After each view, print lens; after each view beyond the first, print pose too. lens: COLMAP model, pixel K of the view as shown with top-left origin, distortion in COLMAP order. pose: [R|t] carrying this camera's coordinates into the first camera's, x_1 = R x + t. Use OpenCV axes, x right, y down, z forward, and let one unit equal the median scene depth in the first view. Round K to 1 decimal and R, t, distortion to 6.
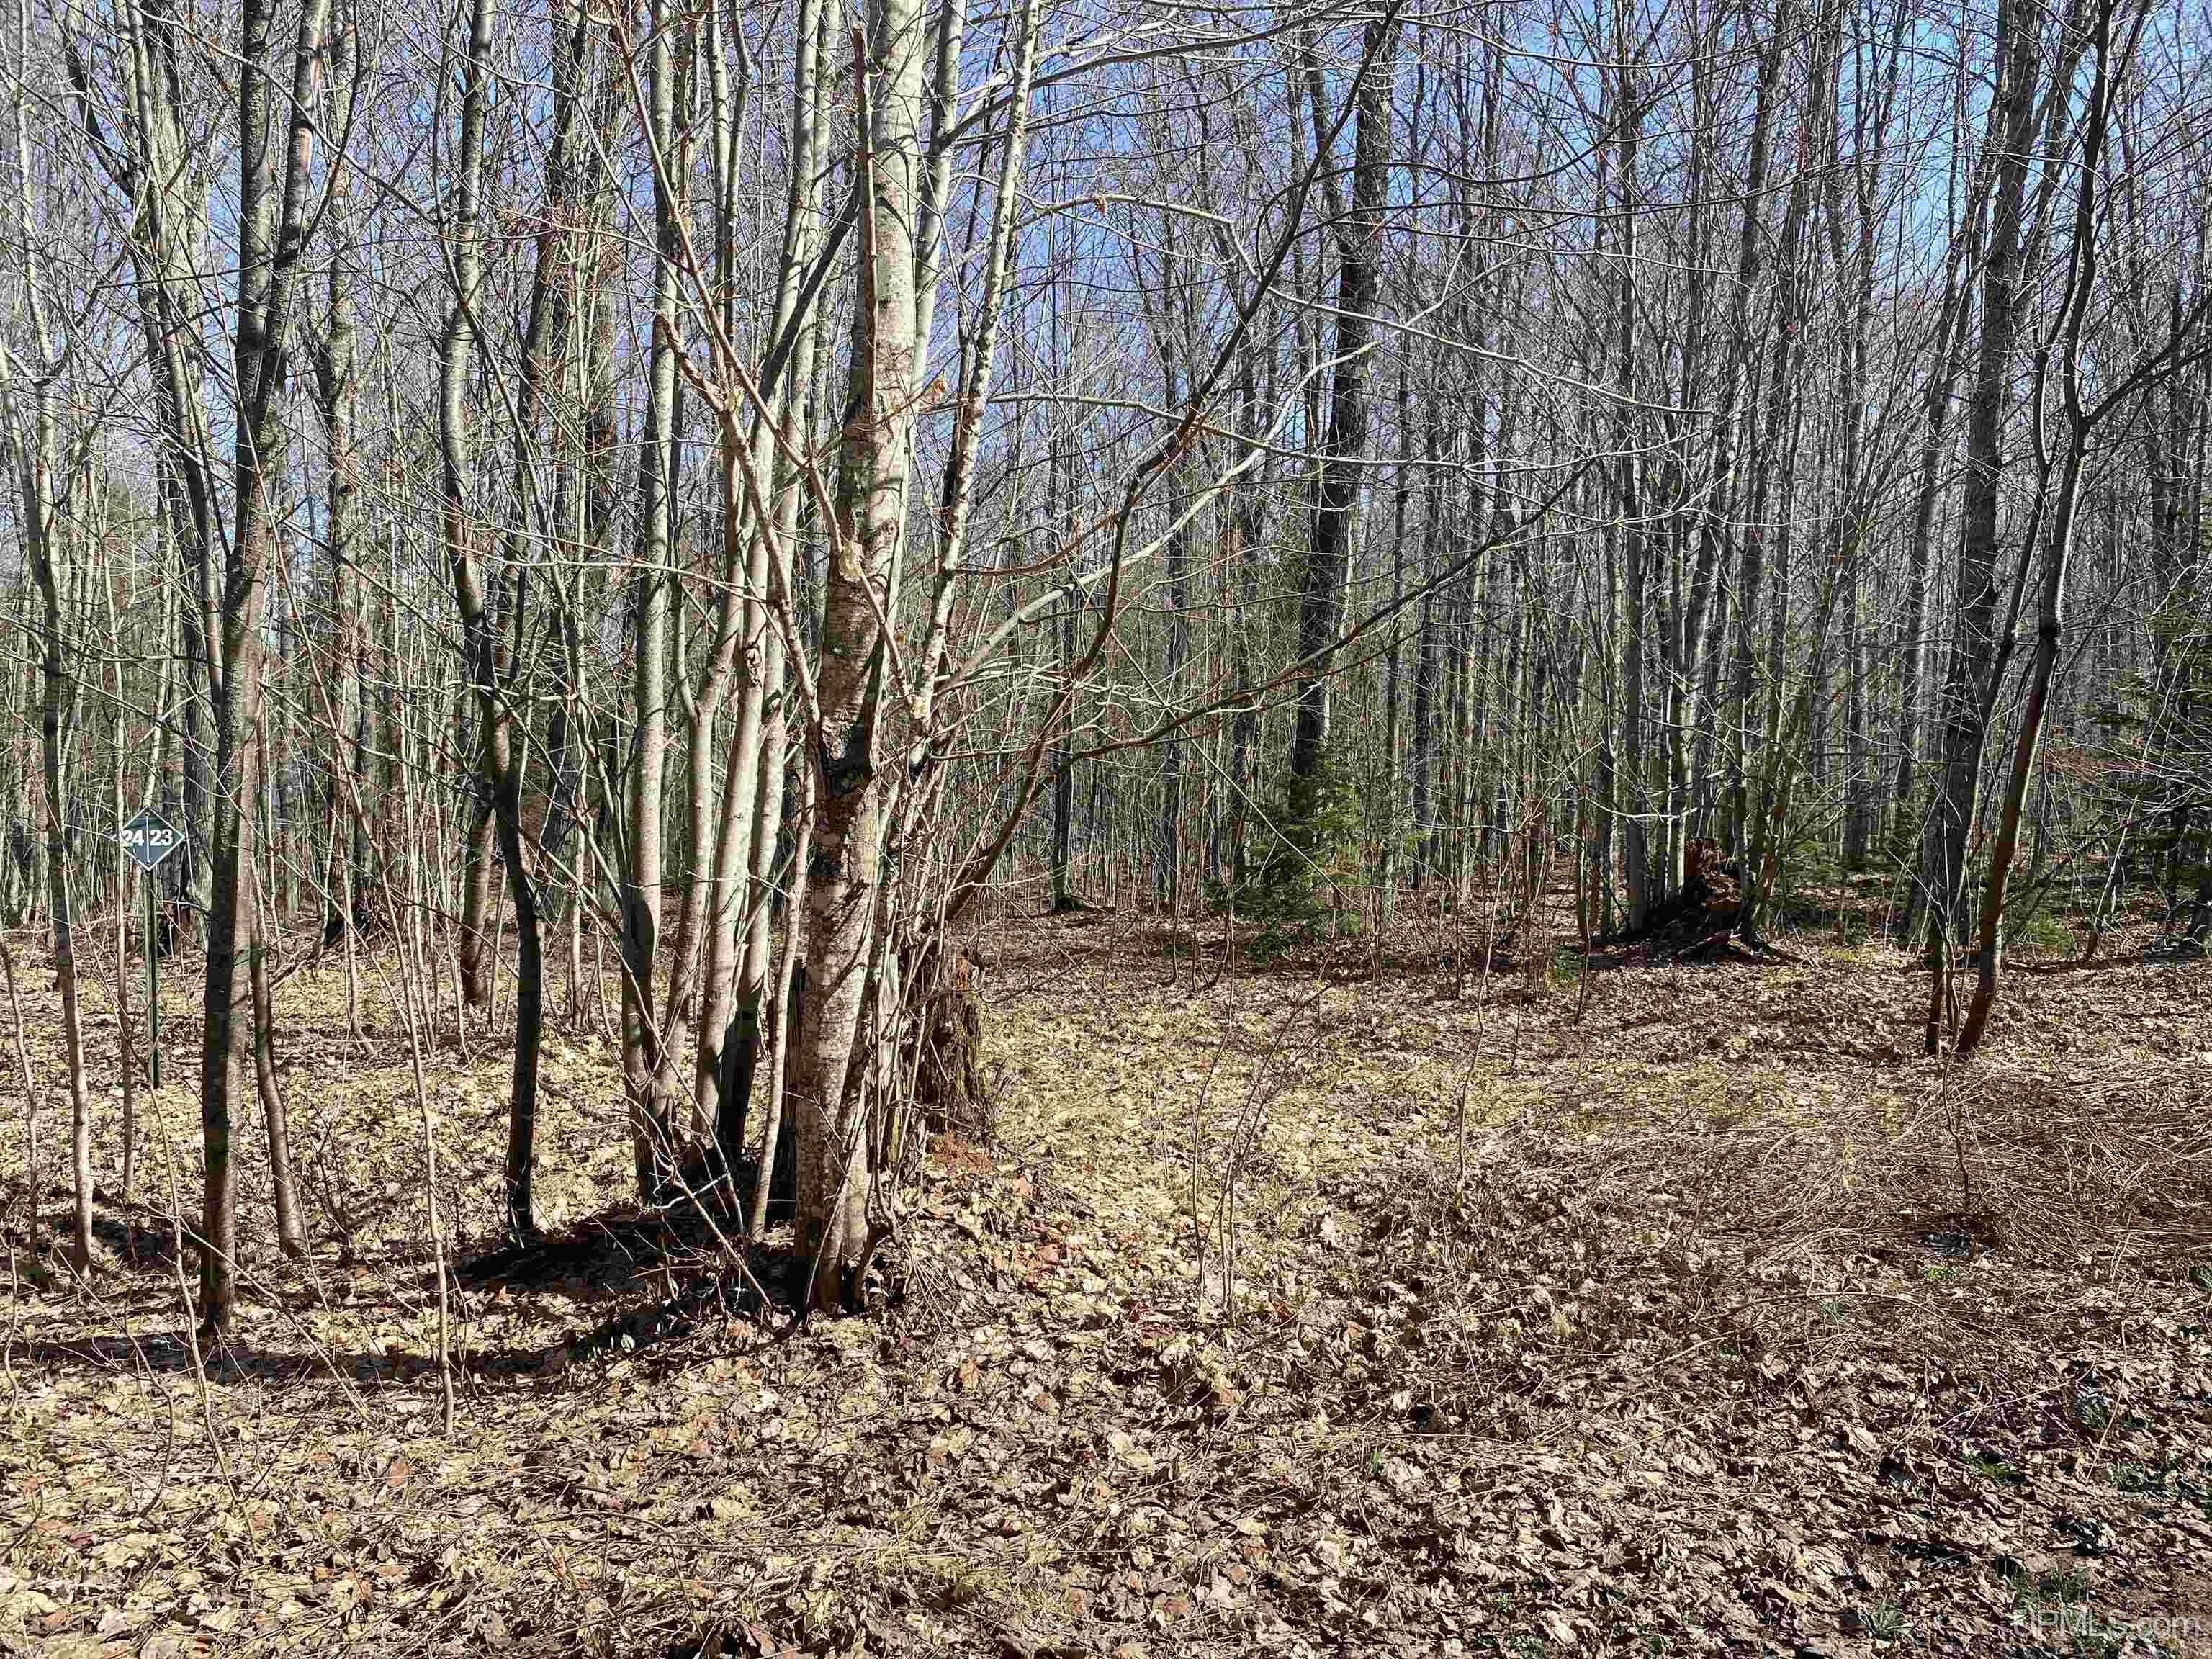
lens RADIAL K [[1707.7, 0, 1106.0], [0, 1707.7, 829.5], [0, 0, 1]] dist [0.053583, -0.083565]
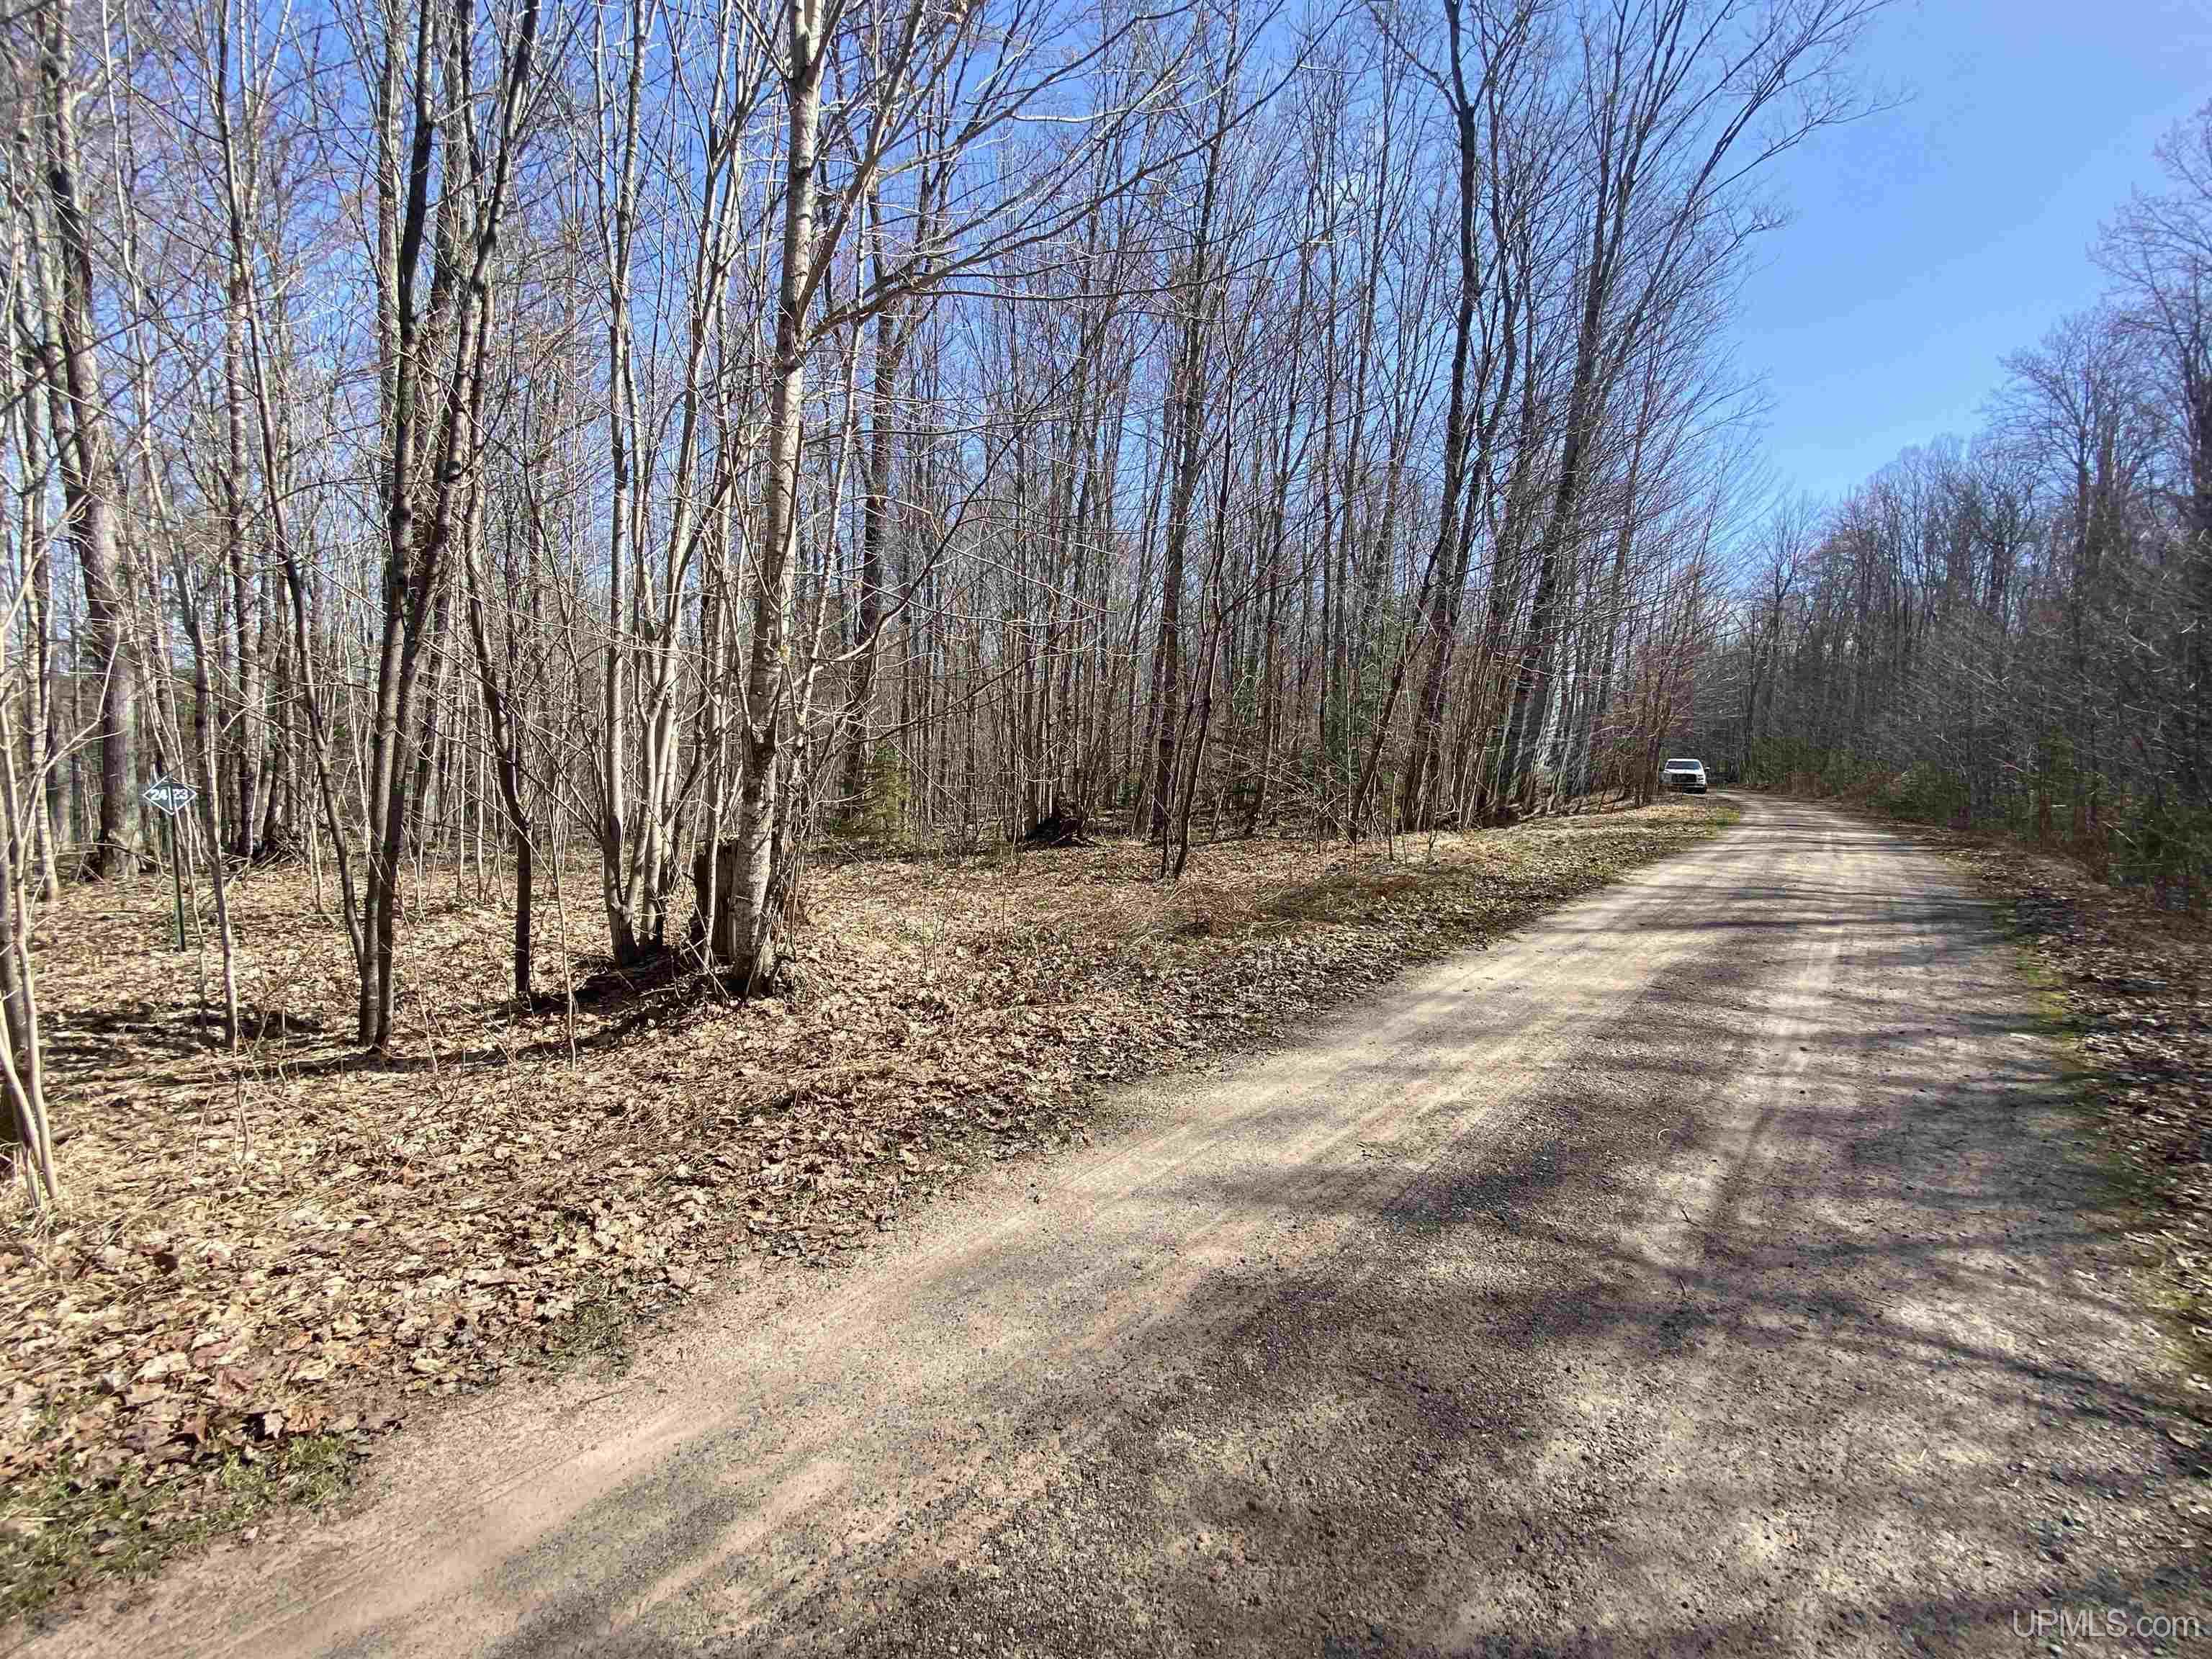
lens RADIAL K [[955.9, 0, 1106.0], [0, 955.9, 829.5], [0, 0, 1]] dist [-0.000414, -0.000145]
pose [[0.904216, -0.023673, 0.426419, -0.276735], [0.010269, 0.999379, 0.033706, 0.031451], [-0.426952, -0.026099, 0.903898, -0.289152]]
